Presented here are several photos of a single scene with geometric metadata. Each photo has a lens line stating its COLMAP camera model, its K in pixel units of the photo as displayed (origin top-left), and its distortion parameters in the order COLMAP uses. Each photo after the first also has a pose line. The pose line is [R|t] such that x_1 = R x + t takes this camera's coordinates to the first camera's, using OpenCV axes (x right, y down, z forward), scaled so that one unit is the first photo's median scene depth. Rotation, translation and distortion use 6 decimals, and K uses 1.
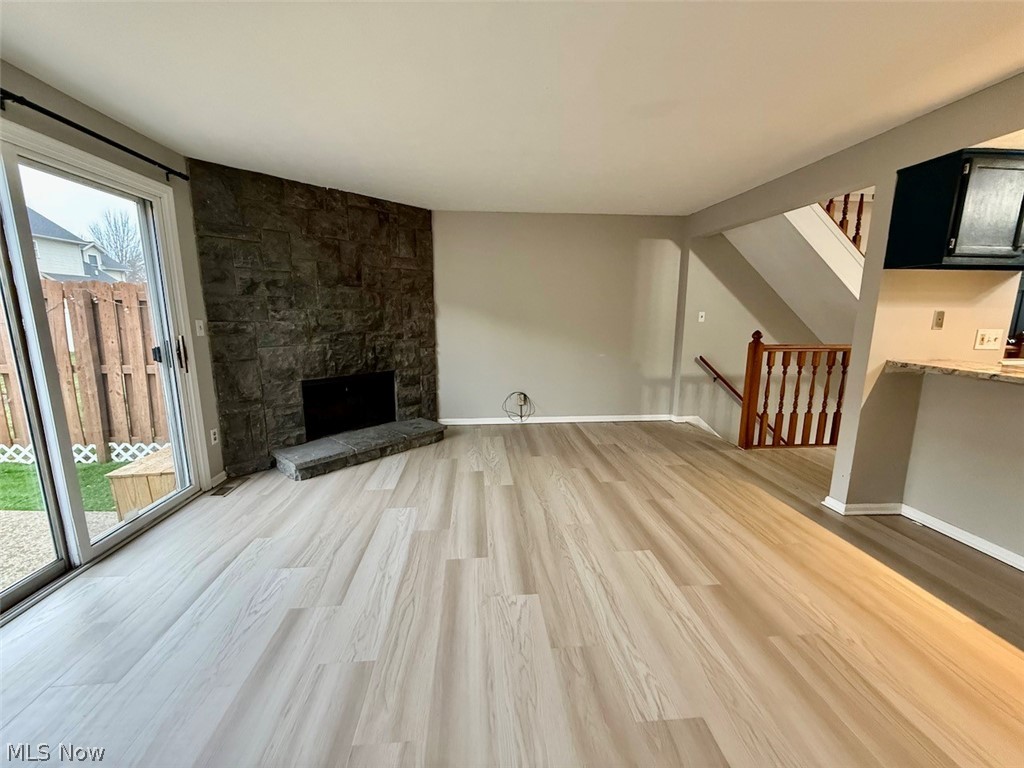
lens RADIAL K [[406.9, 0, 509.7], [0, 406.9, 383.8], [0, 0, 1]] dist [0.003101, 0.000069]
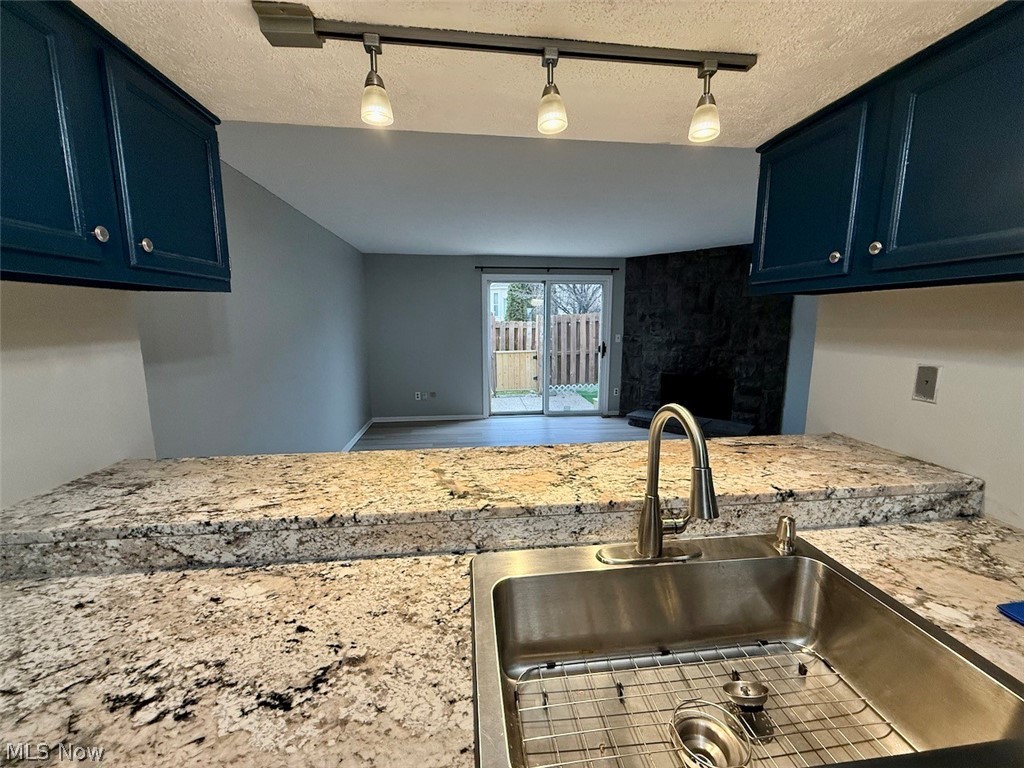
lens RADIAL K [[406.9, 0, 511.0], [0, 406.9, 379.9], [0, 0, 1]] dist [0.003101, 0.000069]
pose [[0.031324, 0.142909, -0.989240, 1.042317], [-0.170243, 0.976026, 0.135609, -0.095399], [0.984904, 0.164163, 0.054902, 0.311793]]
